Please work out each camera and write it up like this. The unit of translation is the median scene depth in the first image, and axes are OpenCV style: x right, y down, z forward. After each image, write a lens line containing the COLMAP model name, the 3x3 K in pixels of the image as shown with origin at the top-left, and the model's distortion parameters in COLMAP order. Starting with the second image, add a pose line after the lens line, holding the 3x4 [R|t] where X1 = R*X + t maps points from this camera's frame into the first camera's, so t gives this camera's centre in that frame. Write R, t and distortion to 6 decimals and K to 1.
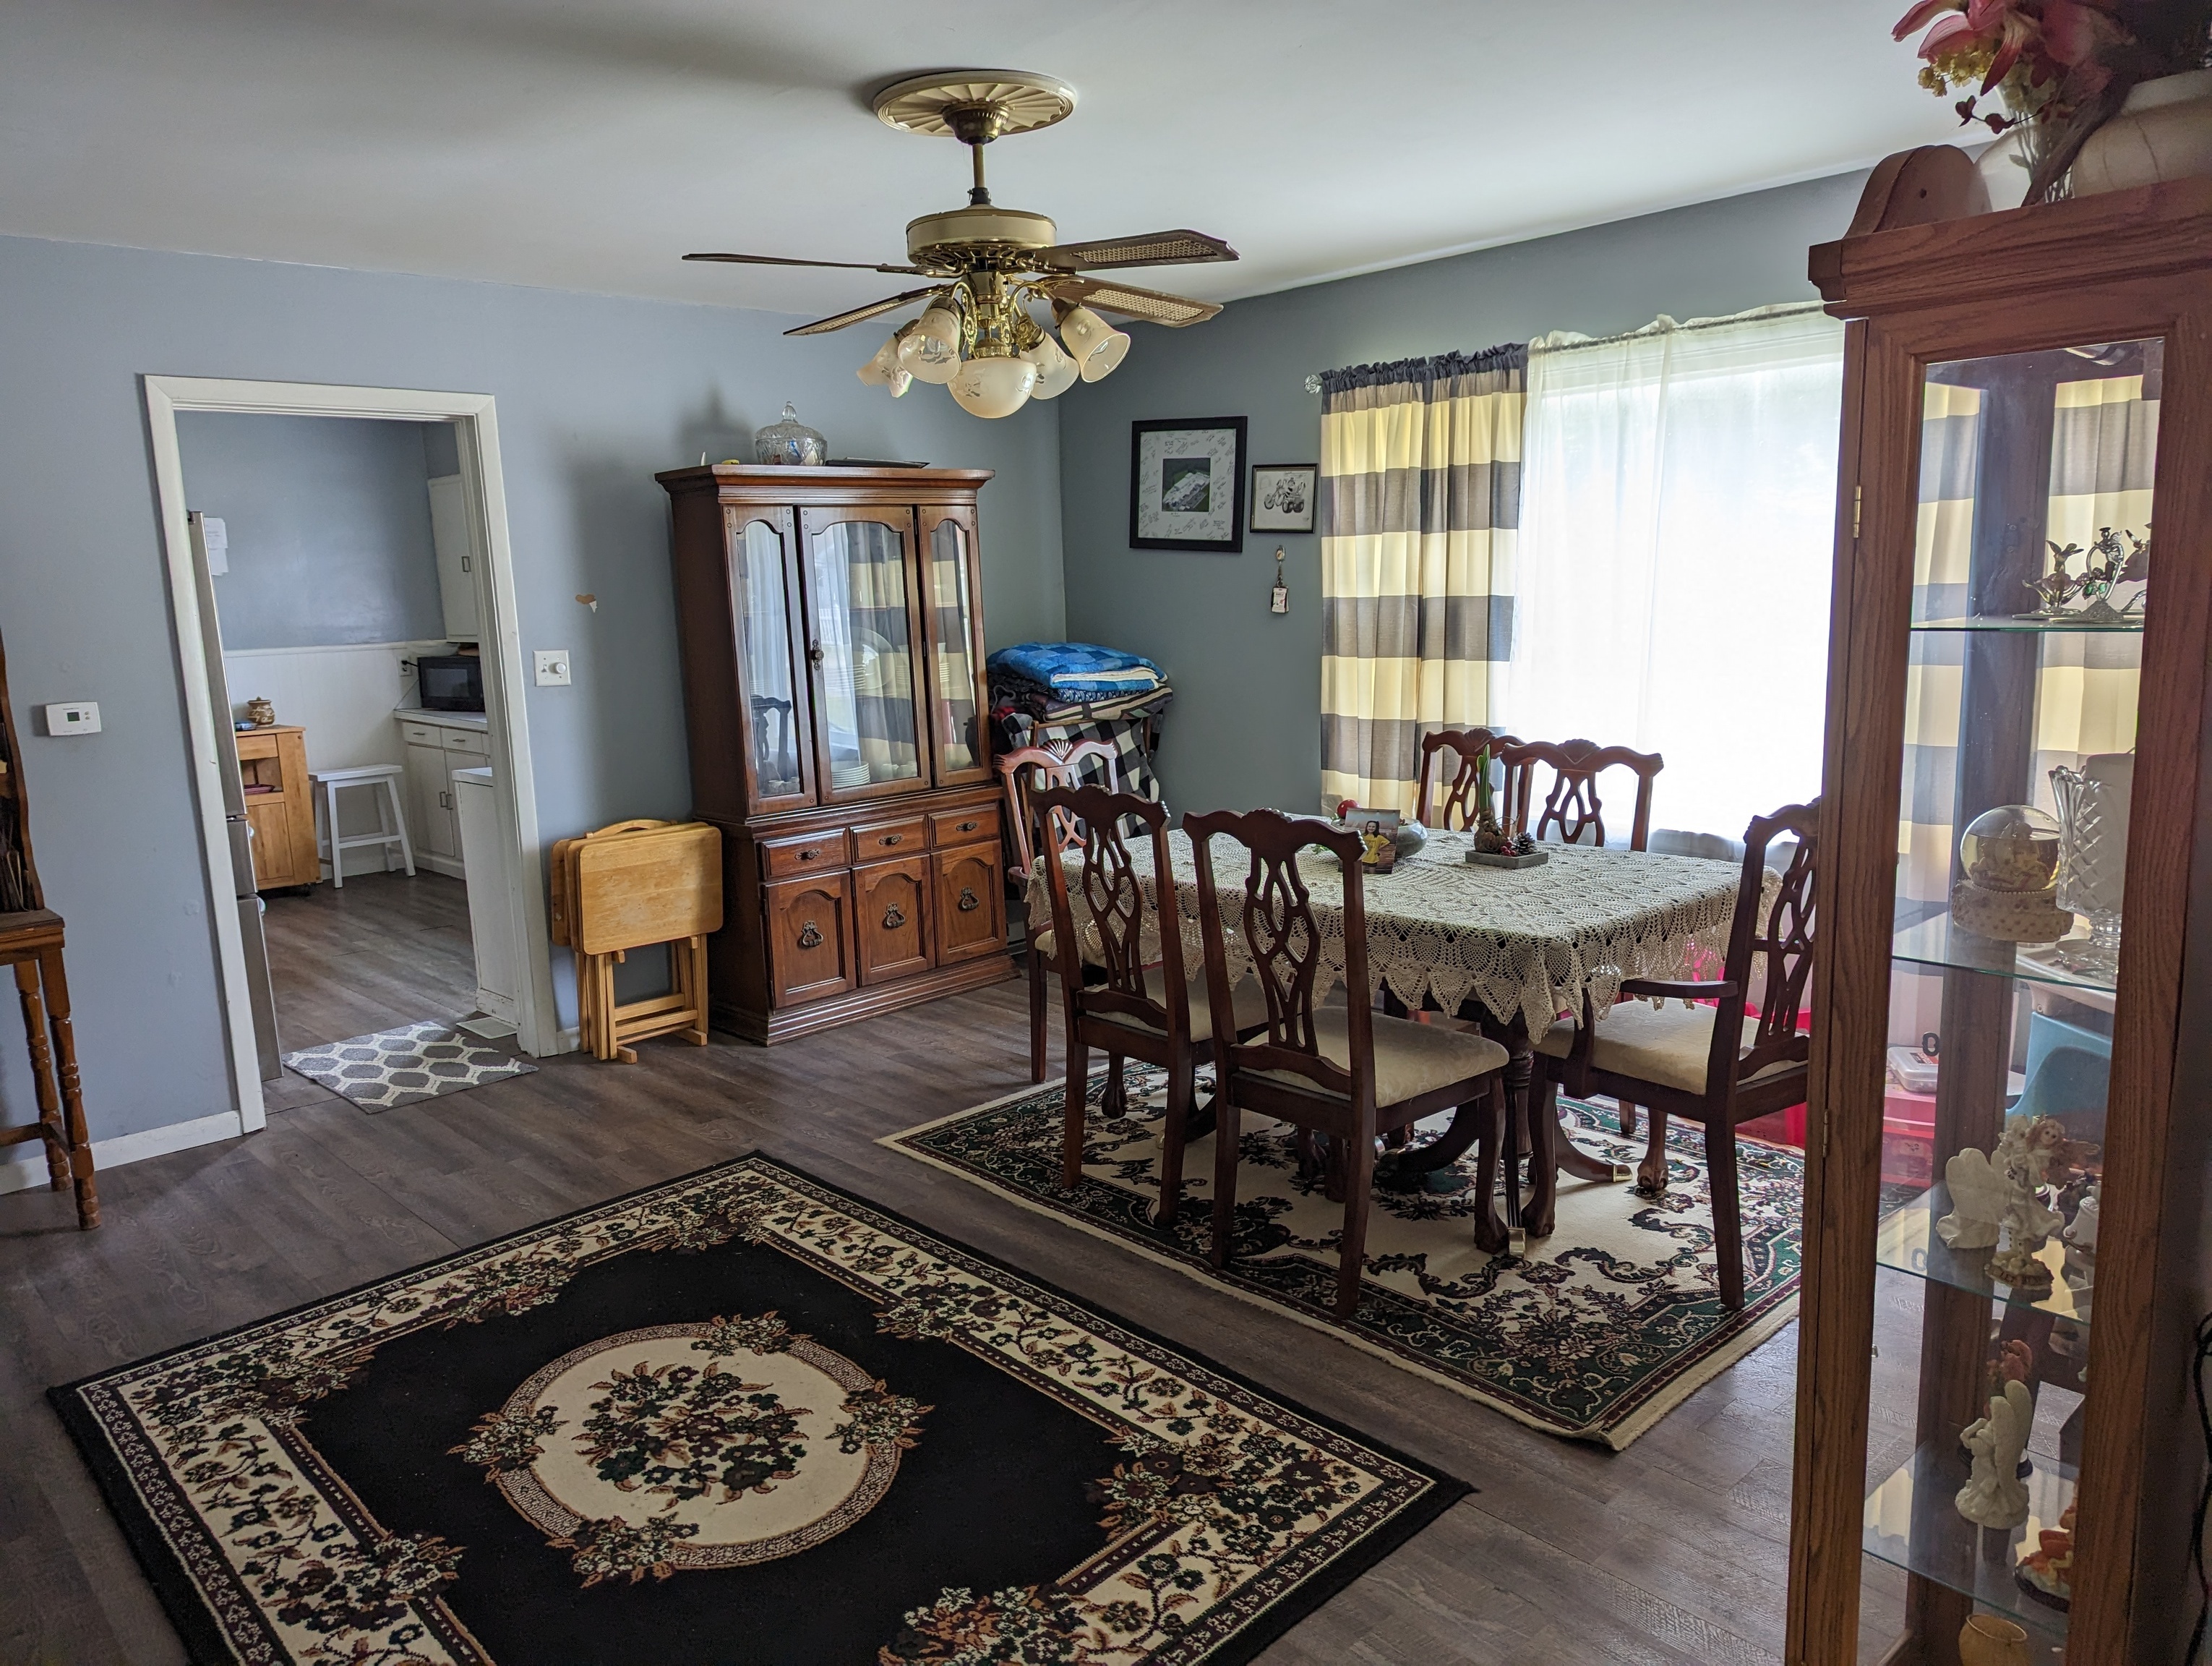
lens RADIAL K [[1577.2, 0, 1093.8], [0, 1577.2, 844.6], [0, 0, 1]] dist [0.037100, -0.011841]
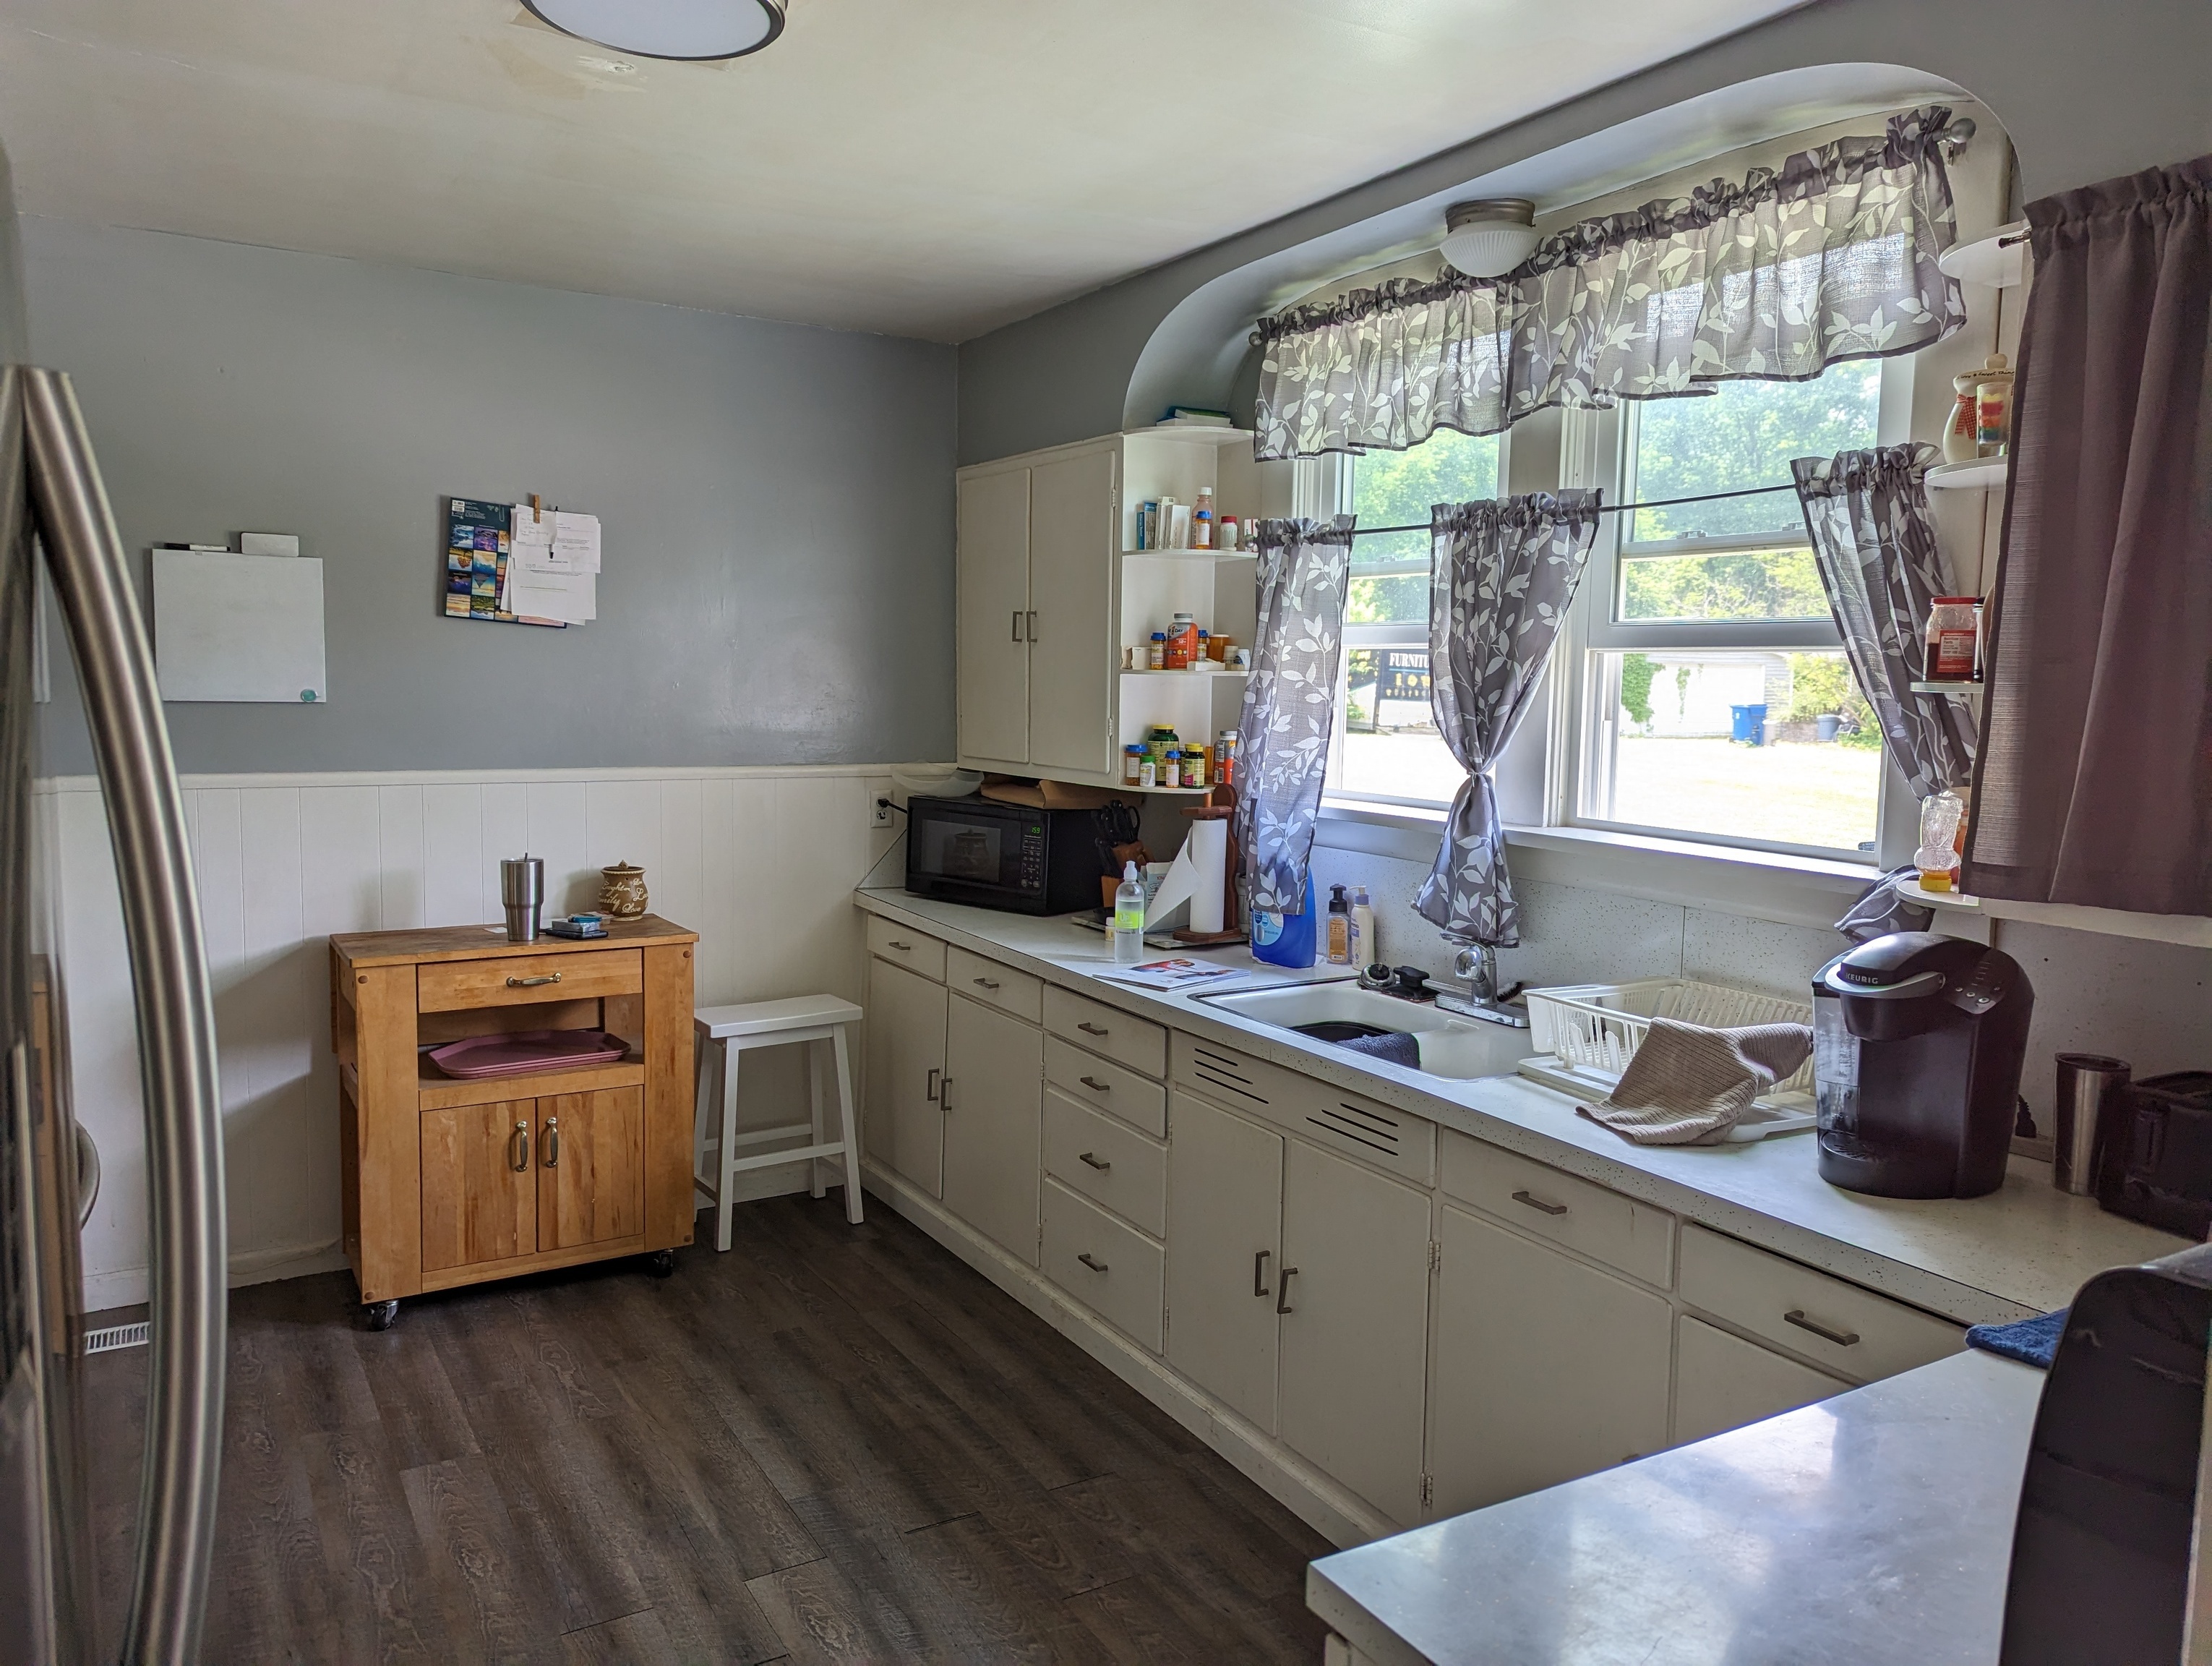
lens RADIAL K [[1577.2, 0, 1095.7], [0, 1577.2, 824.2], [0, 0, 1]] dist [0.037100, -0.011841]
pose [[0.974330, 0.078681, -0.210929, -0.260787], [-0.093029, 0.993916, -0.058969, -0.085909], [0.205006, 0.077078, 0.975721, 0.515561]]
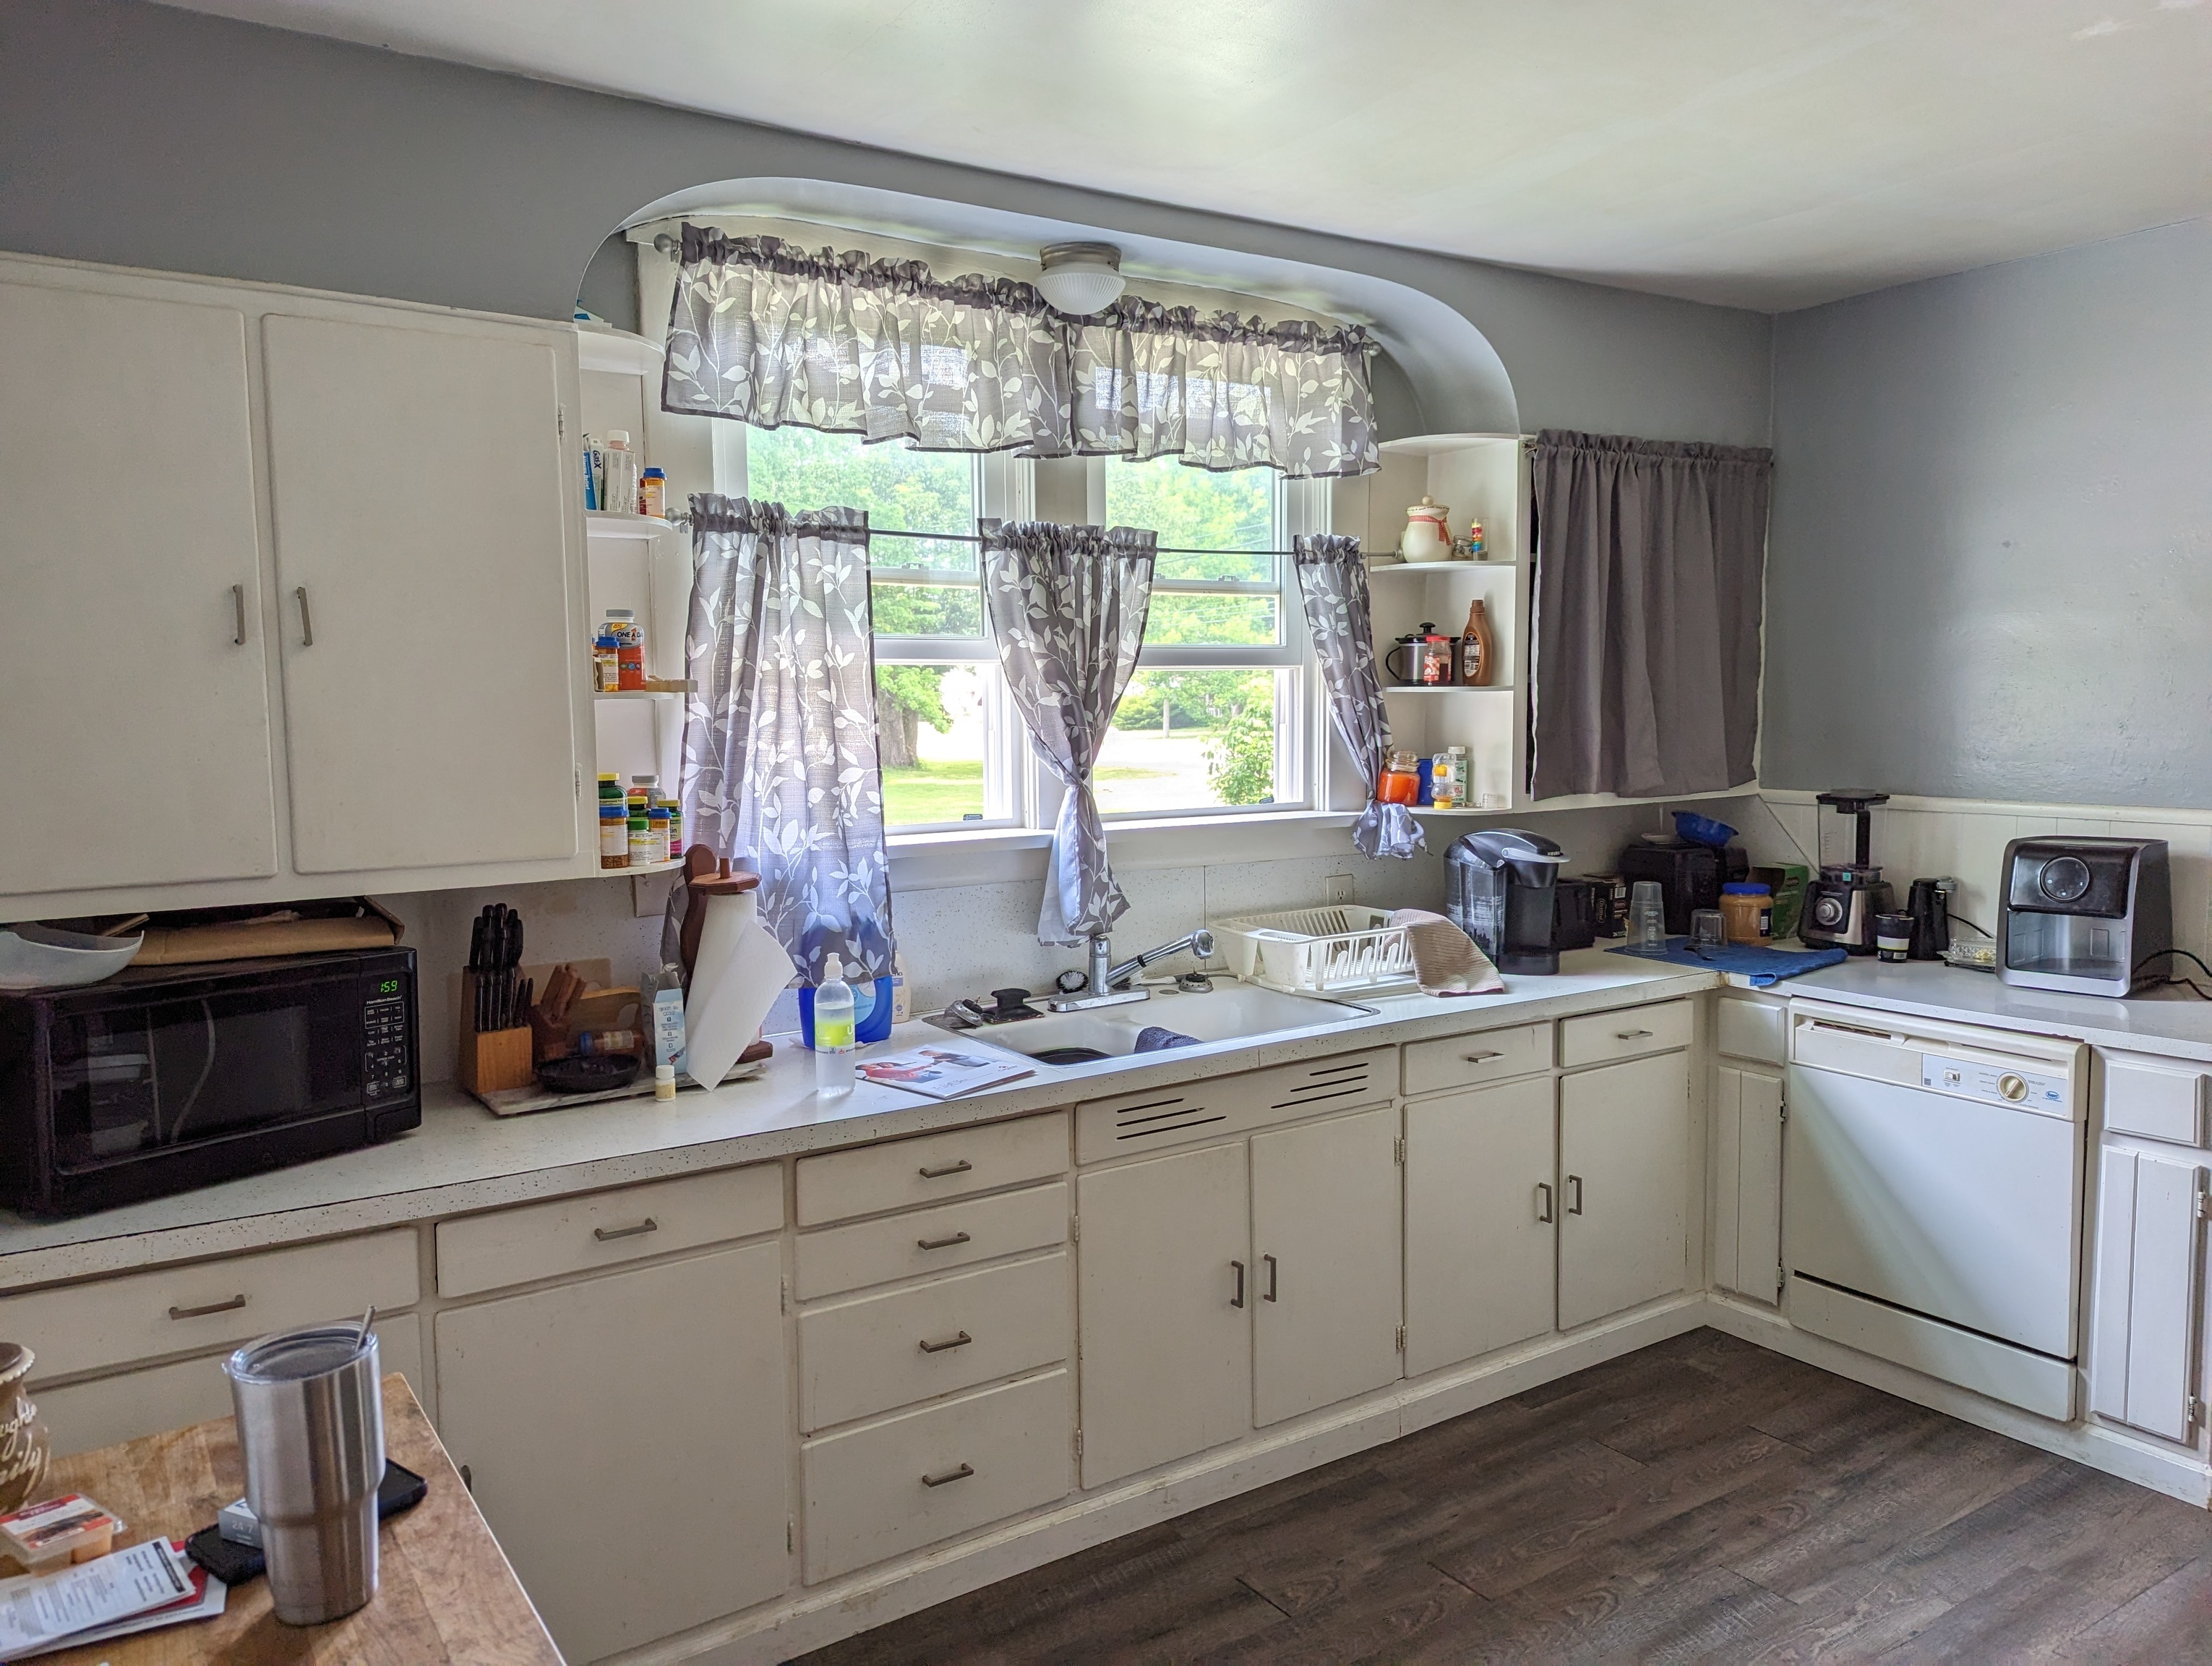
lens RADIAL K [[1577.2, 0, 1089.0], [0, 1577.2, 837.1], [0, 0, 1]] dist [0.037100, -0.011841]
pose [[0.168695, -0.049054, 0.984447, -0.626211], [0.171440, 0.984998, 0.019703, -0.120798], [-0.970644, 0.165450, 0.174574, 0.815914]]
